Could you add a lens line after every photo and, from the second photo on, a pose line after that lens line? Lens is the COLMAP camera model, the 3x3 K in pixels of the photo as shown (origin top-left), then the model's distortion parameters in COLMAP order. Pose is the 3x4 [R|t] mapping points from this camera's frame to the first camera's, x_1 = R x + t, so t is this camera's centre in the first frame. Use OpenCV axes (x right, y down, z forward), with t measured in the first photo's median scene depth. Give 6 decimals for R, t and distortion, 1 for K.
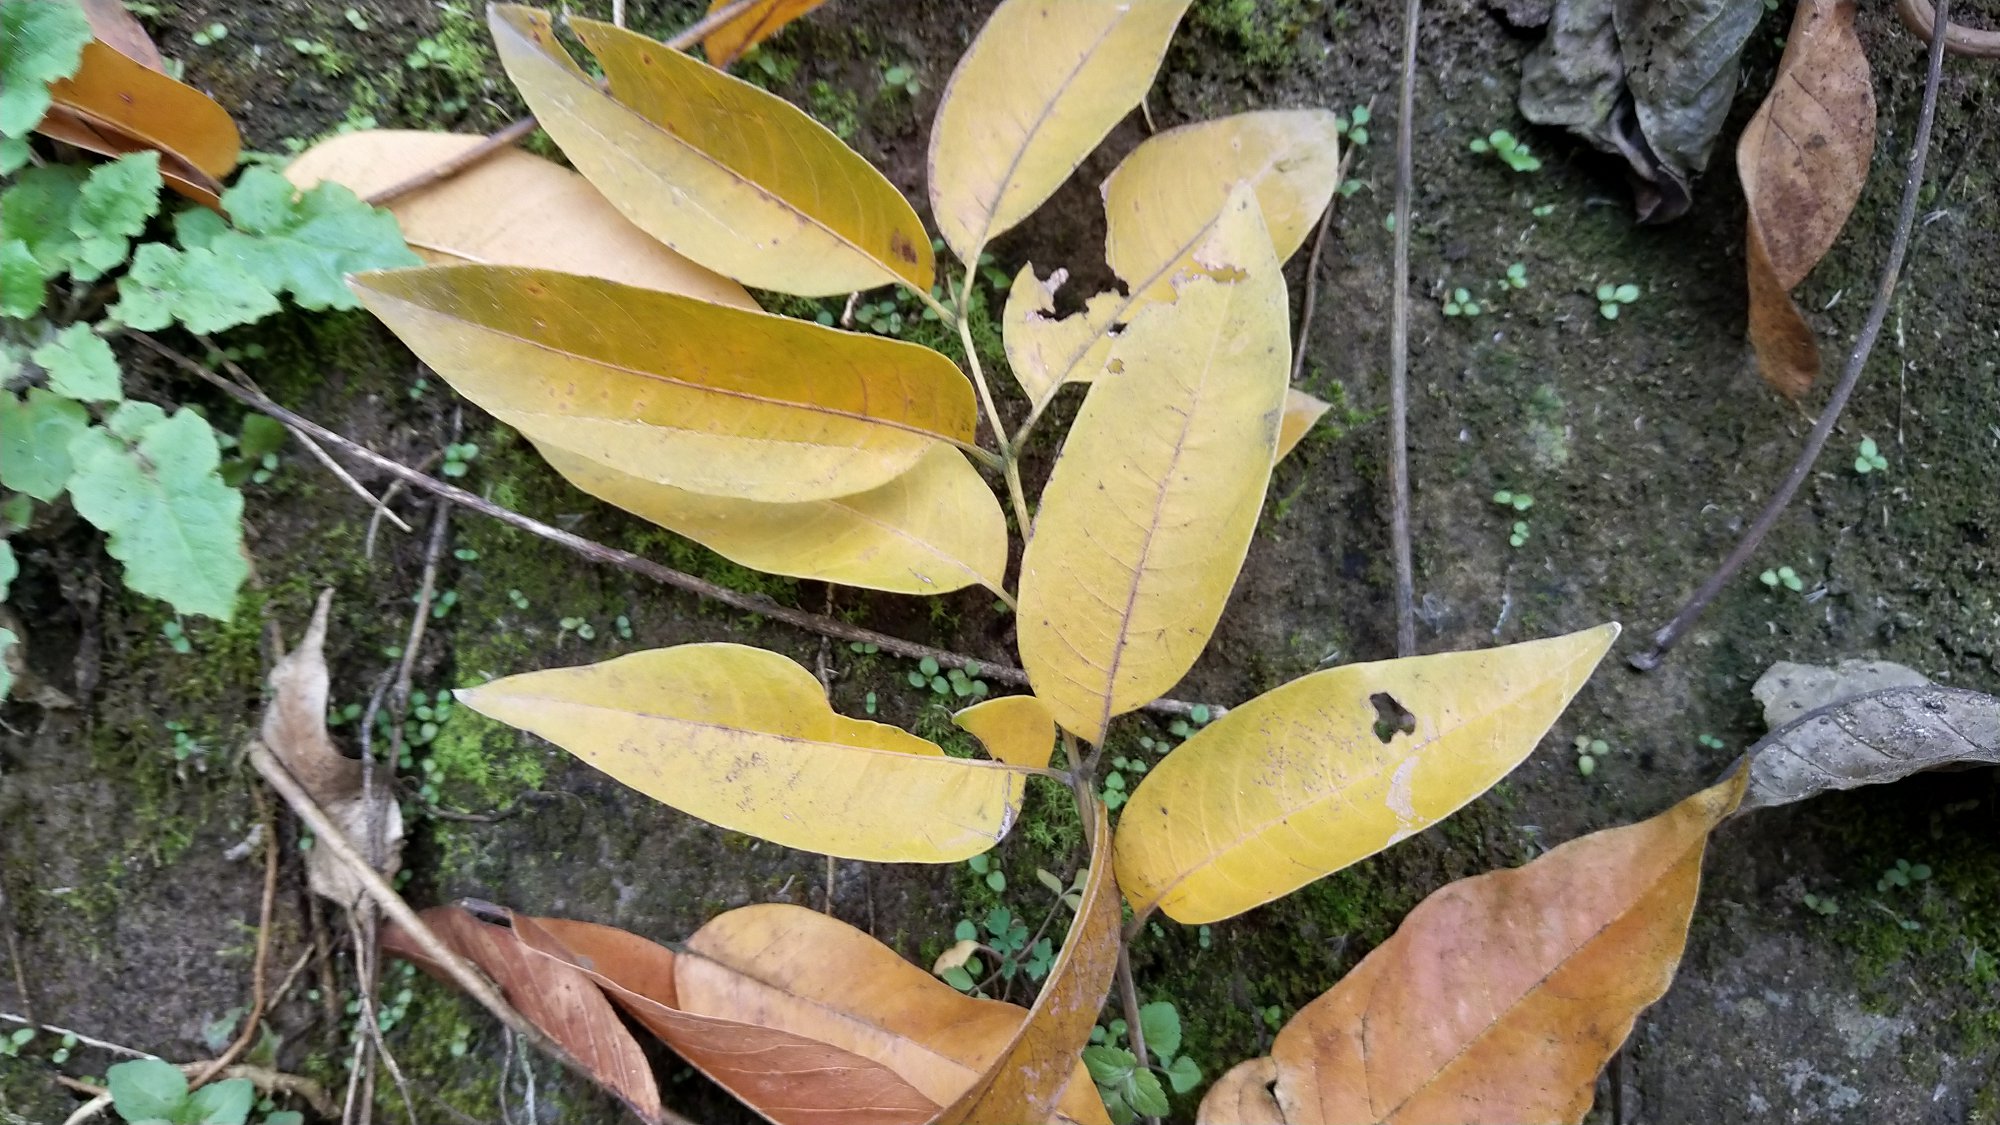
lens RADIAL K [[1468.6, 0, 993.6], [0, 1468.6, 567.3], [0, 0, 1]] dist [-0.079993, 0.007310]
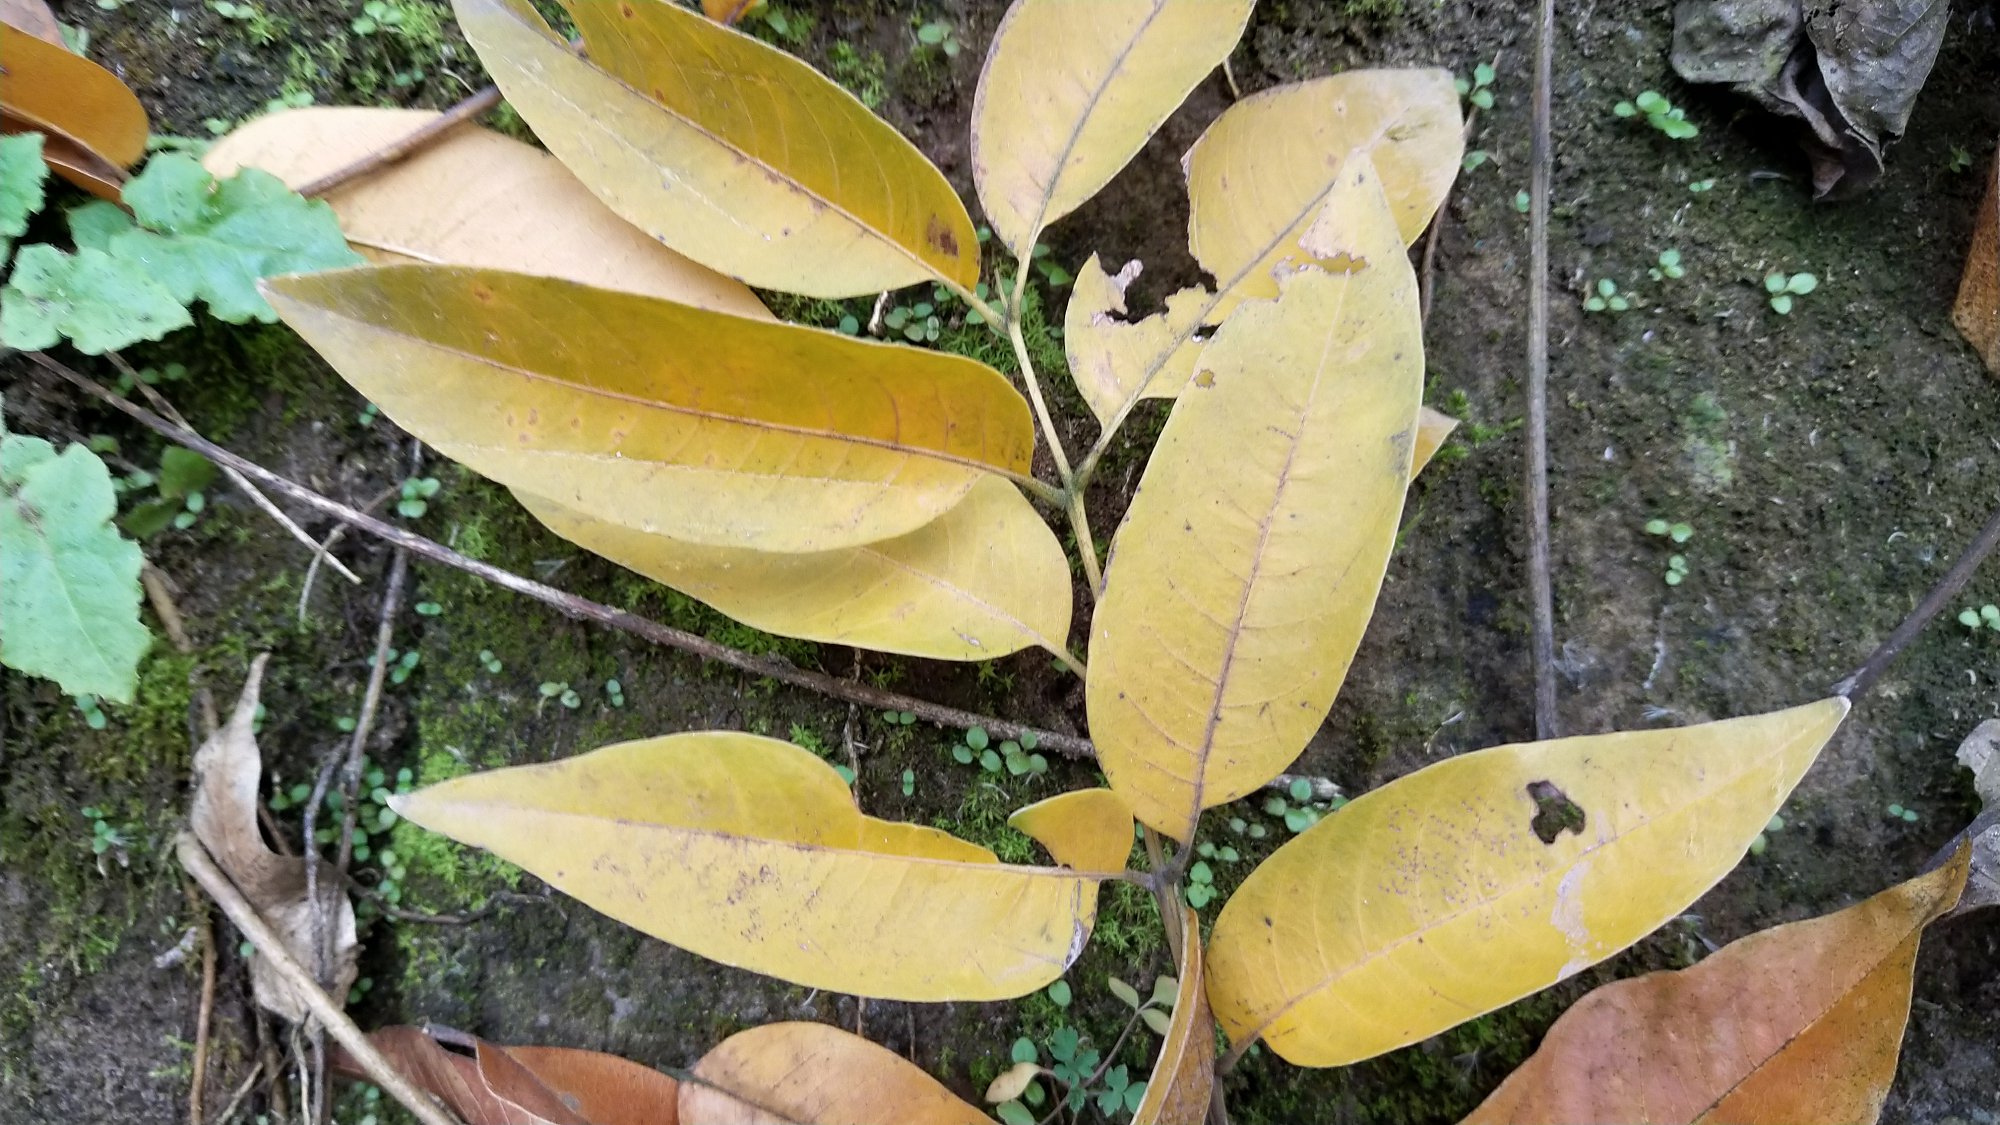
lens RADIAL K [[1468.6, 0, 1004.4], [0, 1468.6, 561.5], [0, 0, 1]] dist [-0.079993, 0.007310]
pose [[0.999766, -0.010015, -0.019178, -0.011725], [0.009926, 0.999940, -0.004710, -0.029245], [0.019224, 0.004519, 0.999805, 0.164484]]
